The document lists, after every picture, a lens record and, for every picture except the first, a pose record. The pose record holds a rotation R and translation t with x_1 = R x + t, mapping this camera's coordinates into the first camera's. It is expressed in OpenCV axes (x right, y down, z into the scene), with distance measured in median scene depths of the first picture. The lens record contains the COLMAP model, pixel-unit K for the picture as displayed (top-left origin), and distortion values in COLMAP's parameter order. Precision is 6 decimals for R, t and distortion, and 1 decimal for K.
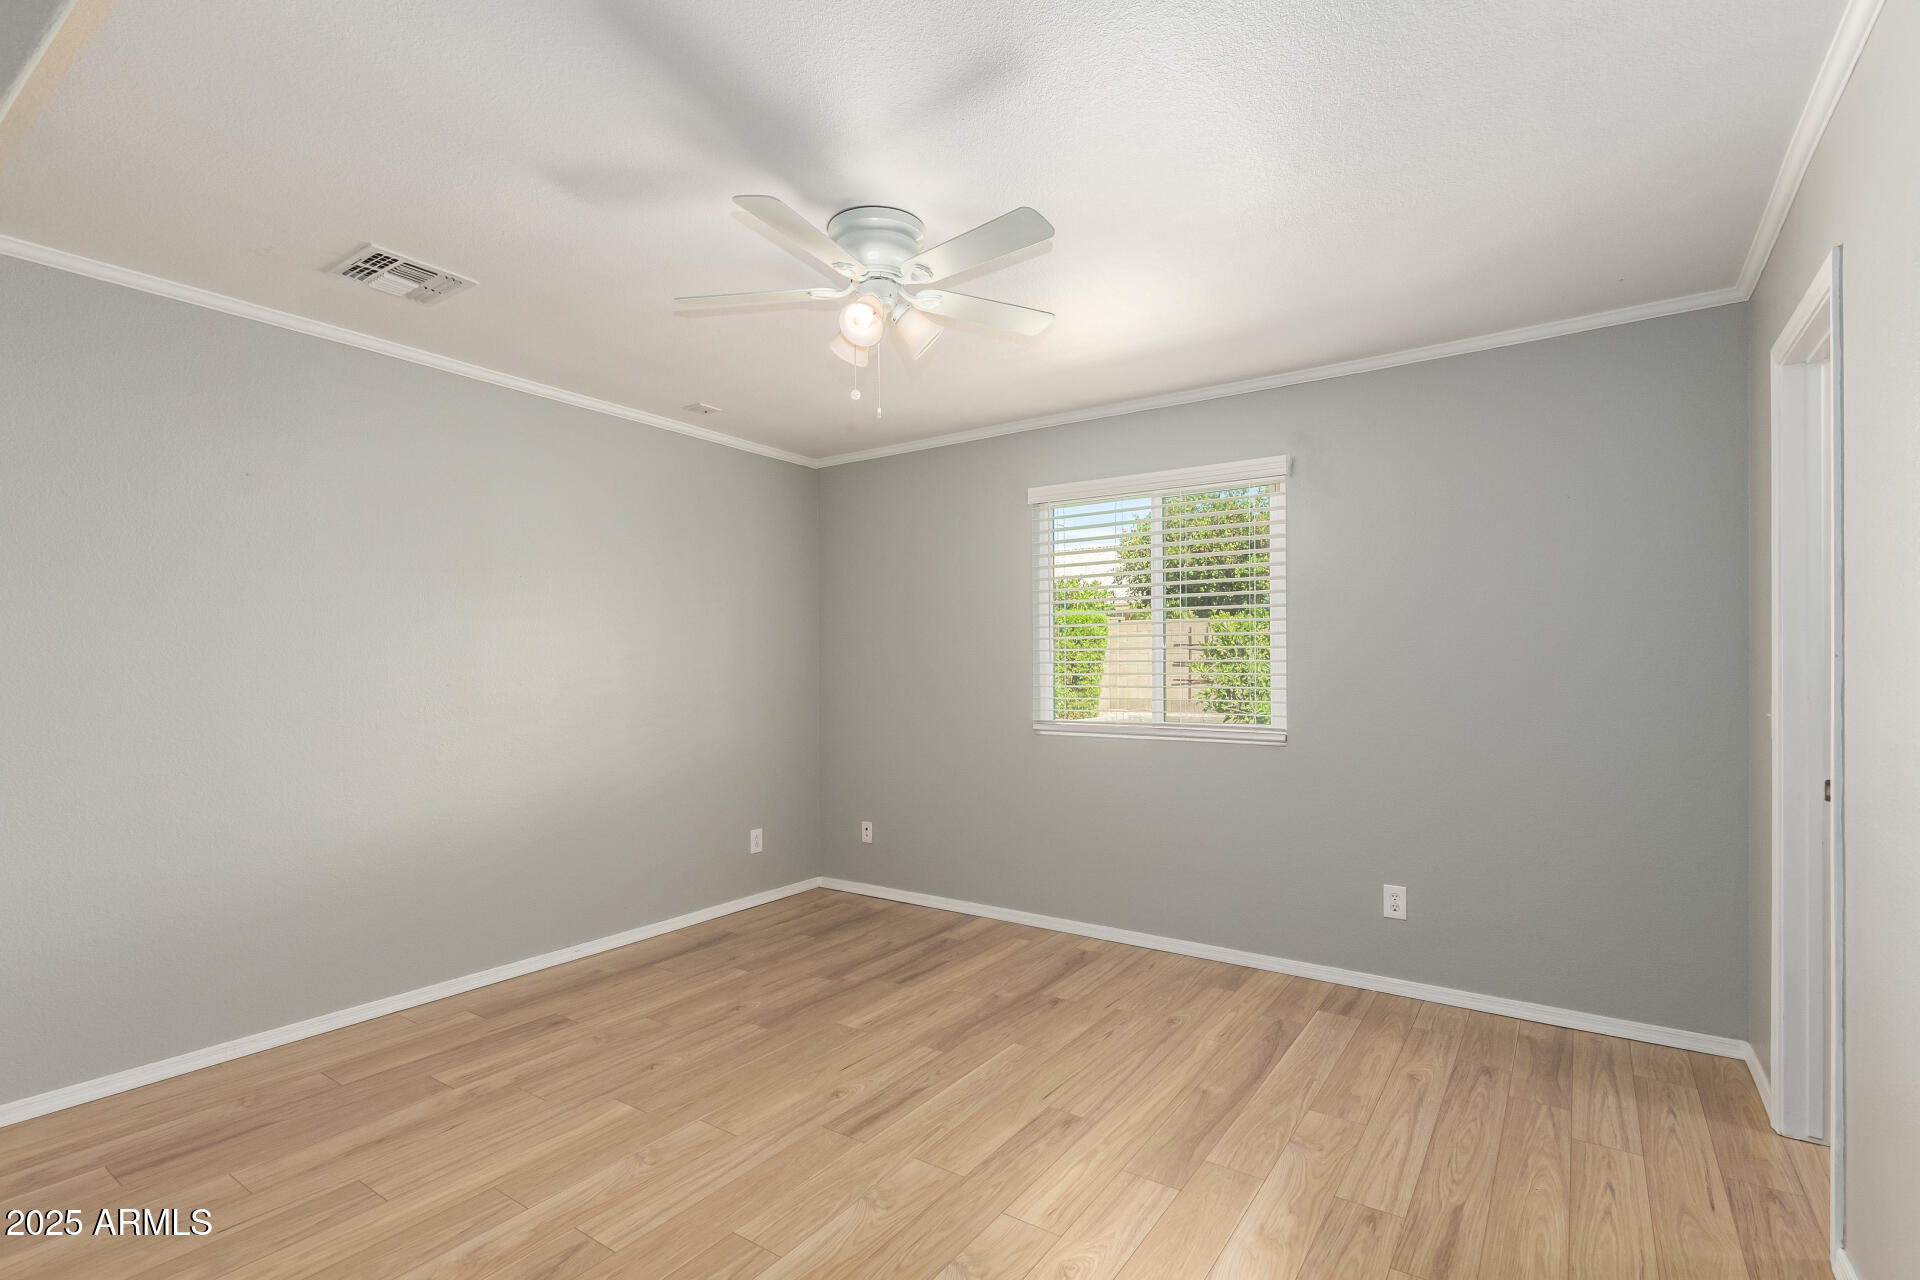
lens RADIAL K [[878.8, 0, 962.0], [0, 878.8, 658.2], [0, 0, 1]] dist [0.005048, 0.000022]
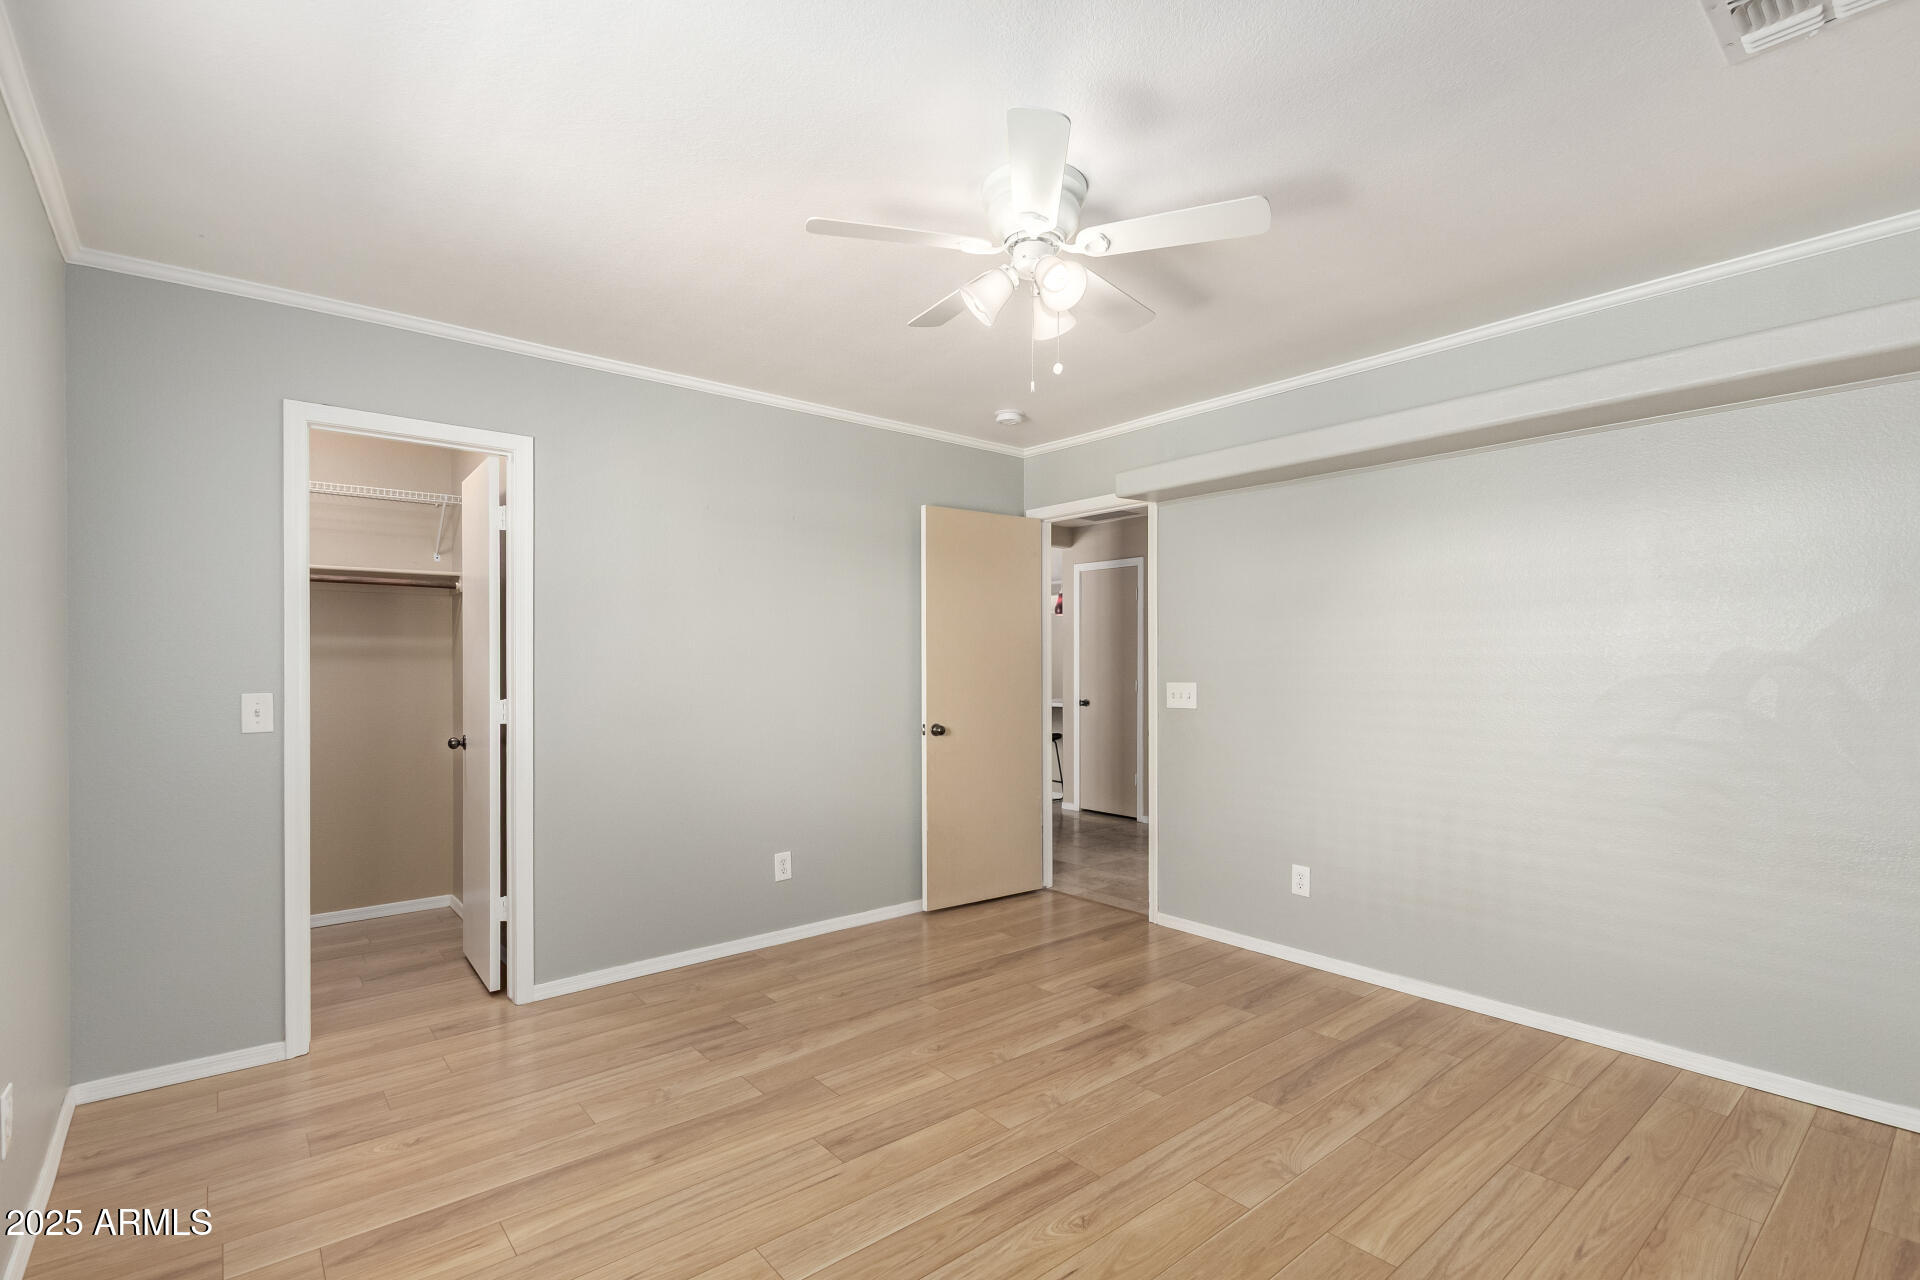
lens RADIAL K [[878.8, 0, 962.0], [0, 878.8, 658.2], [0, 0, 1]] dist [0.005048, 0.000022]
pose [[-0.962031, 0.010178, 0.272750, -0.280545], [0.003411, 0.999675, -0.025275, 0.029972], [-0.272918, -0.023385, -0.961753, 1.961955]]
